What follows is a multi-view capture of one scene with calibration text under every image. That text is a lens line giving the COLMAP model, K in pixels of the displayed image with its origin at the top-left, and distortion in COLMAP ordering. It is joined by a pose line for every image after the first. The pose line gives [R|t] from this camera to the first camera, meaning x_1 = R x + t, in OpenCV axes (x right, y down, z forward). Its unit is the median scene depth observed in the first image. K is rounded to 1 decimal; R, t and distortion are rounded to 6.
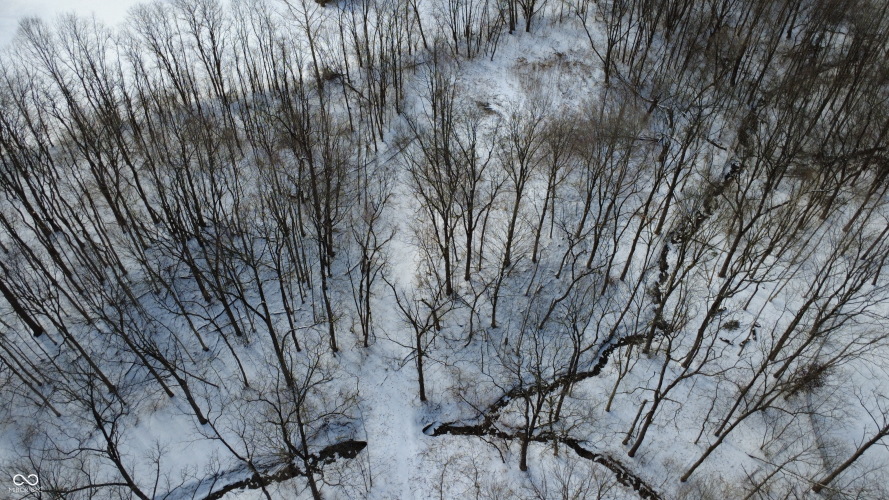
lens RADIAL K [[648.6, 0, 446.0], [0, 648.6, 250.8], [0, 0, 1]] dist [-0.004271, 0.004343]
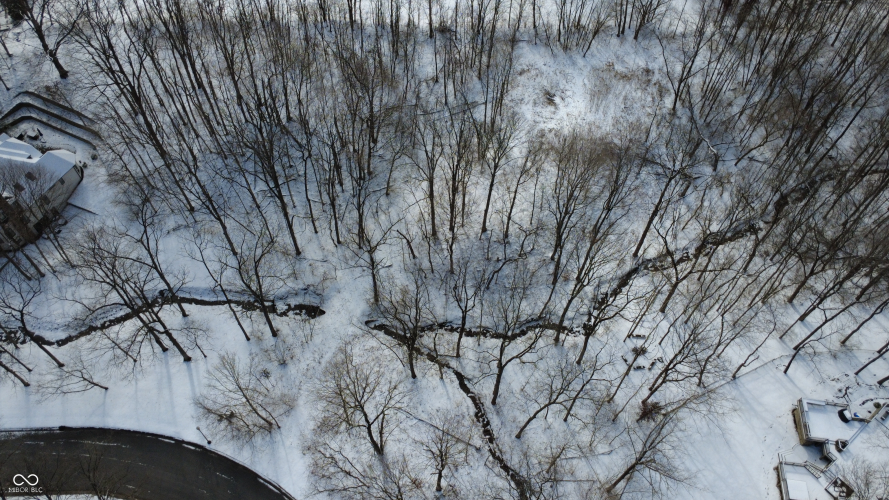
lens RADIAL K [[648.6, 0, 446.0], [0, 648.6, 250.8], [0, 0, 1]] dist [-0.004271, 0.004343]
pose [[0.891711, 0.378272, -0.248521, 0.364017], [-0.344104, 0.923291, 0.170665, -0.133944], [0.294015, -0.066667, 0.953473, -0.204279]]
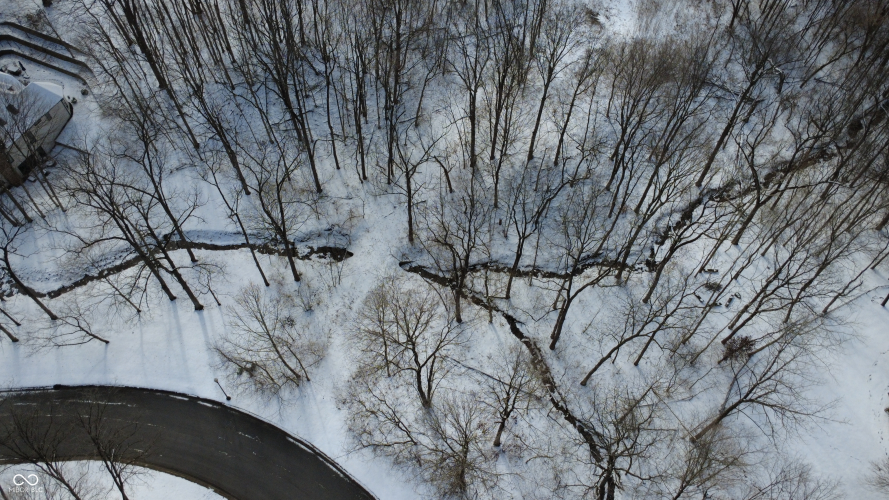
lens RADIAL K [[648.6, 0, 446.0], [0, 648.6, 250.8], [0, 0, 1]] dist [-0.004271, 0.004343]
pose [[0.902130, 0.361536, -0.235485, 0.289716], [-0.324194, 0.928127, 0.182971, 0.012335], [0.284711, -0.088721, 0.954499, -0.094515]]
